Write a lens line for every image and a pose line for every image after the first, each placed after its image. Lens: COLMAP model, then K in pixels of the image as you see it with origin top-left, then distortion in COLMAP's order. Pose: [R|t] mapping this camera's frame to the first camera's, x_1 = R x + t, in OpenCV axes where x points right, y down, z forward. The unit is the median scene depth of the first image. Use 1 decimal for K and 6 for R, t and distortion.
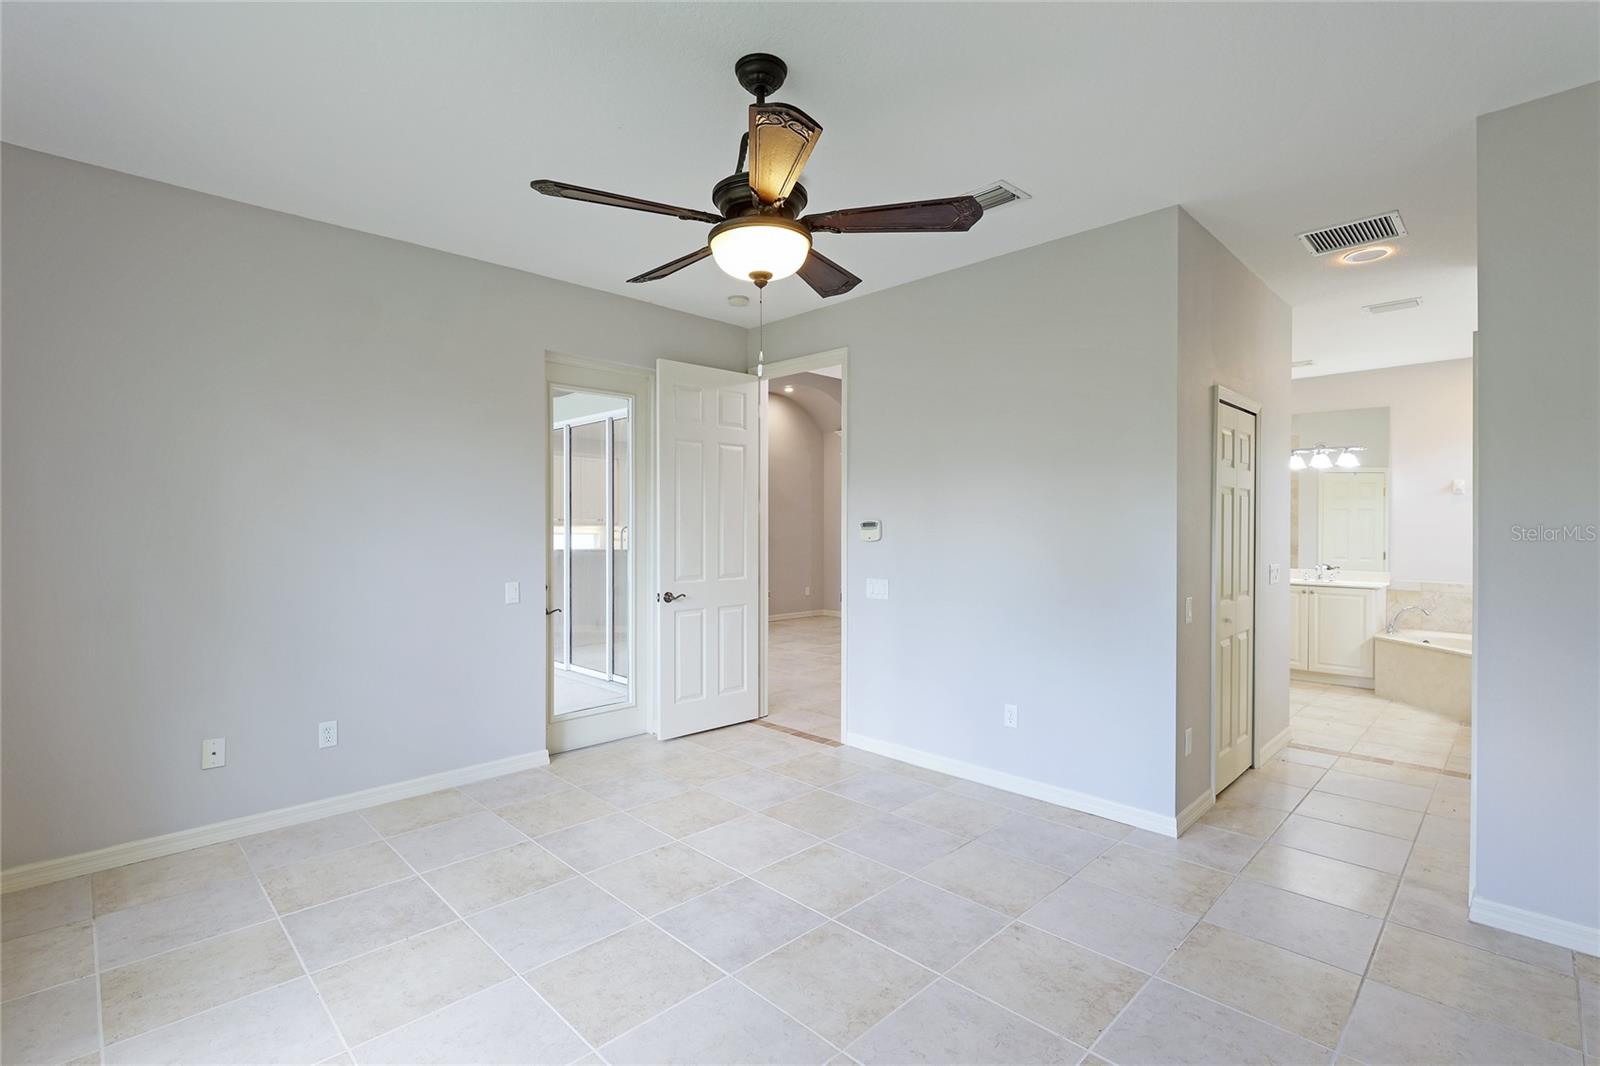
lens RADIAL K [[731.1, 0, 802.7], [0, 731.1, 523.0], [0, 0, 1]] dist [-0.002066, 0.000287]
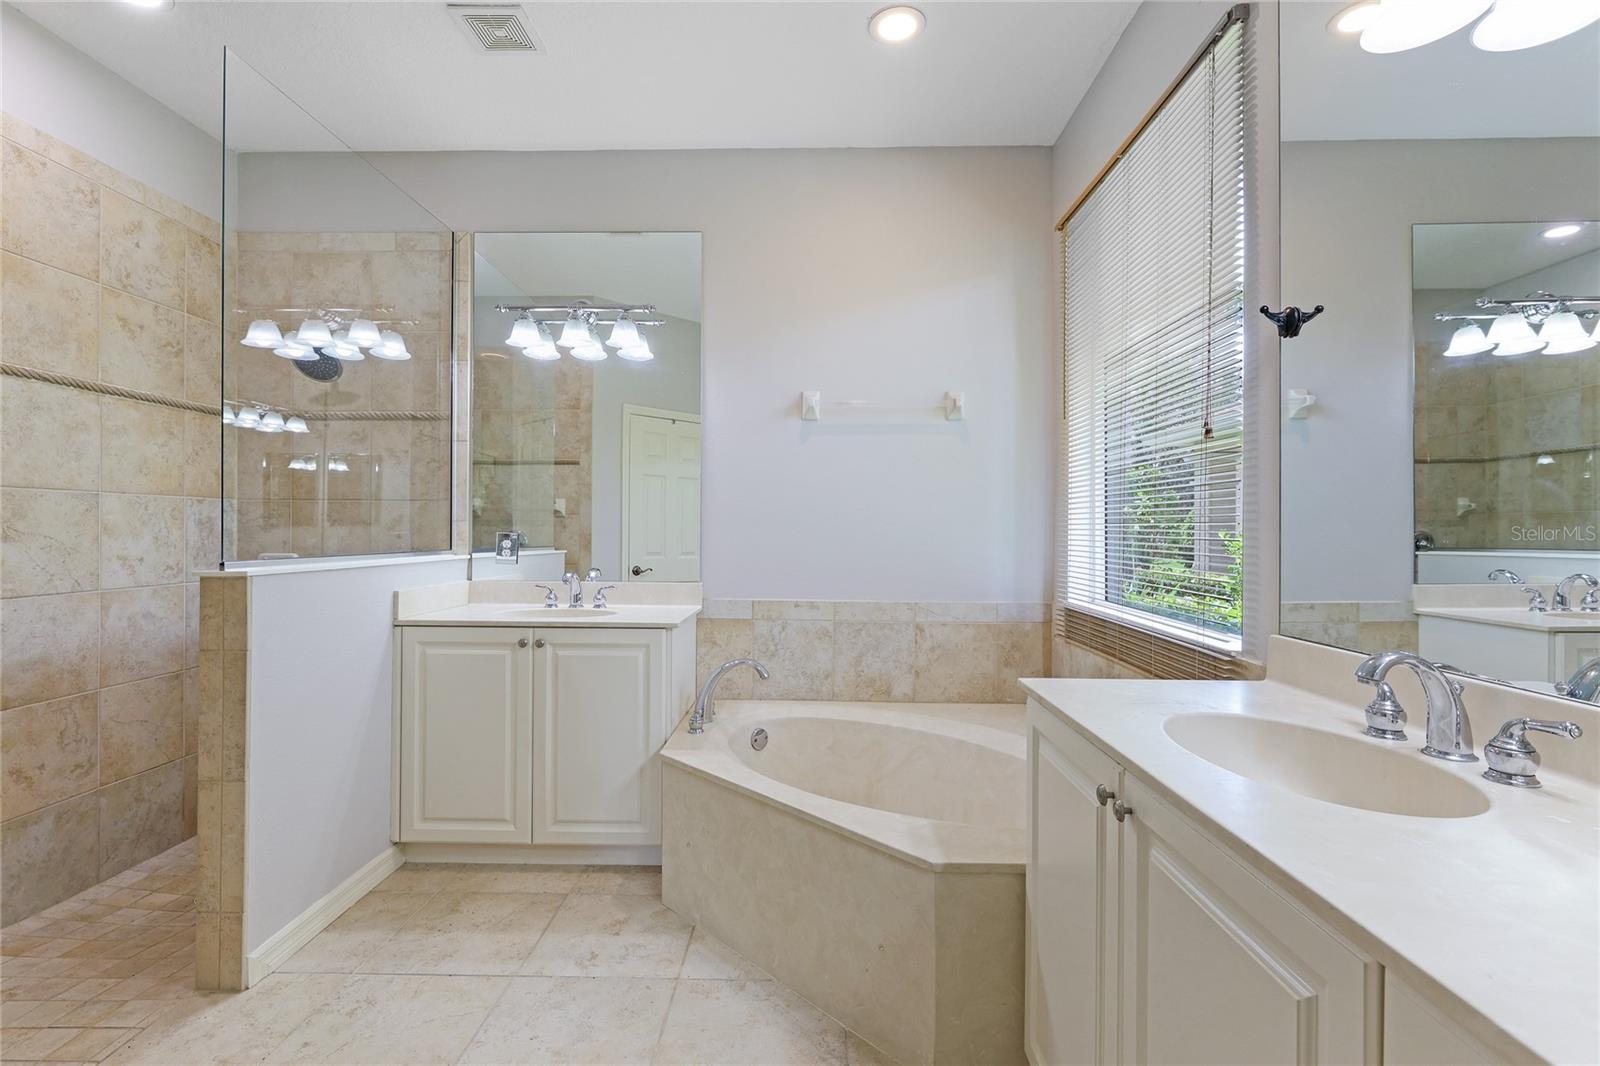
lens RADIAL K [[731.1, 0, 798.9], [0, 731.1, 531.1], [0, 0, 1]] dist [-0.002066, 0.000287]
pose [[0.719662, 0.001642, 0.694323, 0.534171], [0.000705, 0.999995, -0.003095, 0.036382], [-0.694325, 0.002716, 0.719657, 0.631717]]
